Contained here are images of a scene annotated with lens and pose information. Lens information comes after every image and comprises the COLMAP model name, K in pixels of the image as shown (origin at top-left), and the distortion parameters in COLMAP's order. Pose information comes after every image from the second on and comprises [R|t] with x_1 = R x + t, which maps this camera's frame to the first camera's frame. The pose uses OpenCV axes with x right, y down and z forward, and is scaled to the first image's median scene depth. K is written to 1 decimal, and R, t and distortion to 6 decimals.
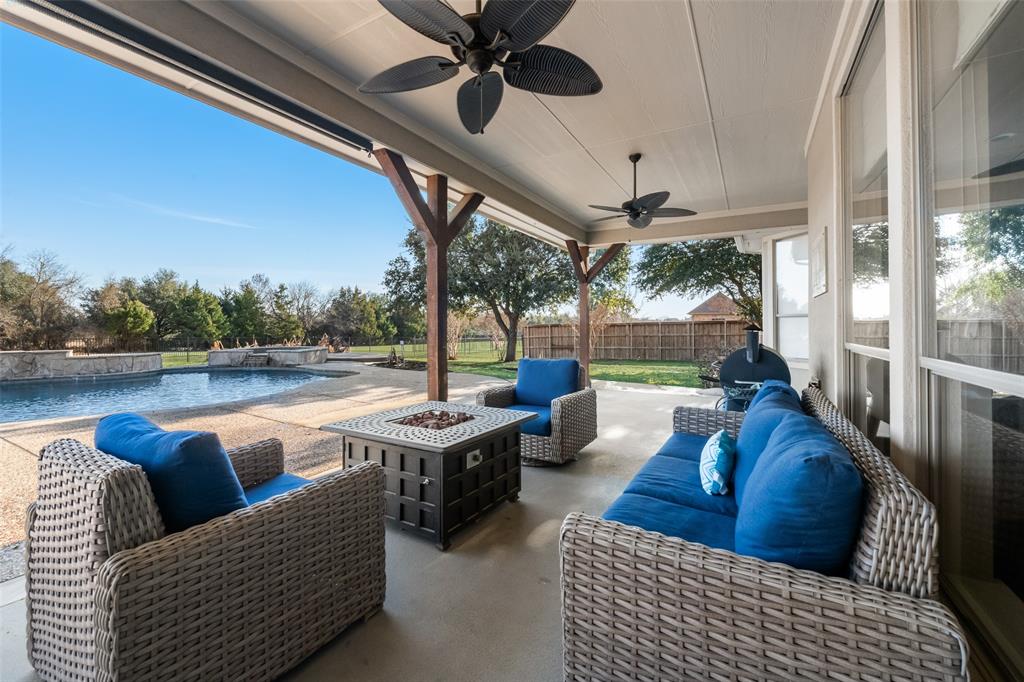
lens RADIAL K [[406.6, 0, 516.3], [0, 406.6, 323.9], [0, 0, 1]] dist [-0.002473, -0.001197]
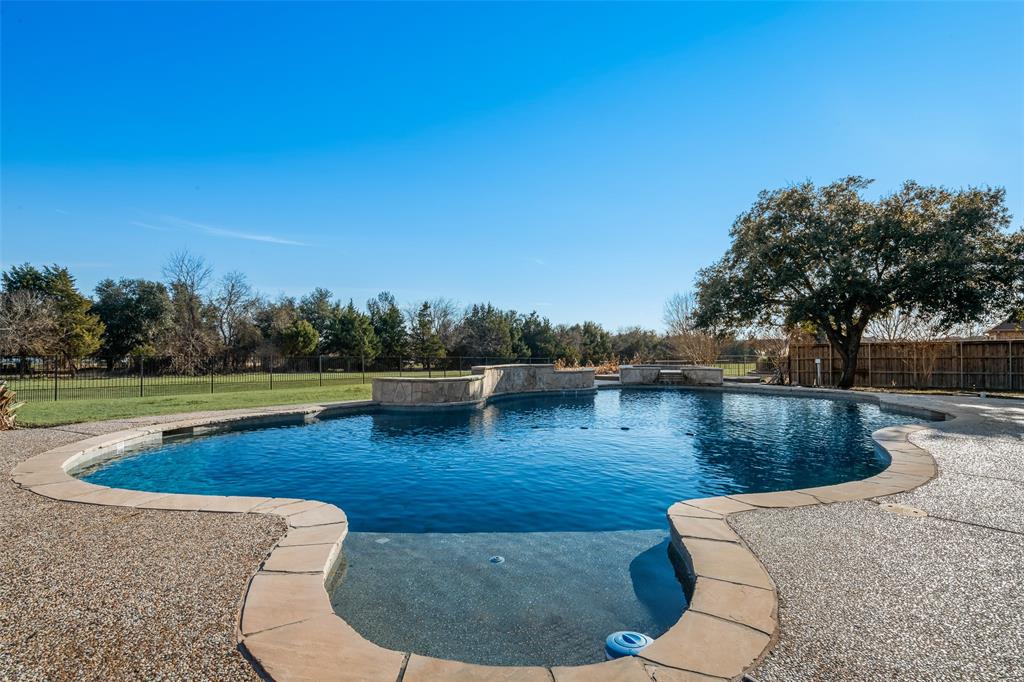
lens RADIAL K [[474.3, 0, 511.3], [0, 474.3, 344.9], [0, 0, 1]] dist [0.000170, -0.000302]
pose [[0.980869, 0.001252, -0.194666, -0.216484], [-0.001766, 0.999995, -0.002469, 0.004326], [0.194662, 0.002766, 0.980866, -0.040881]]
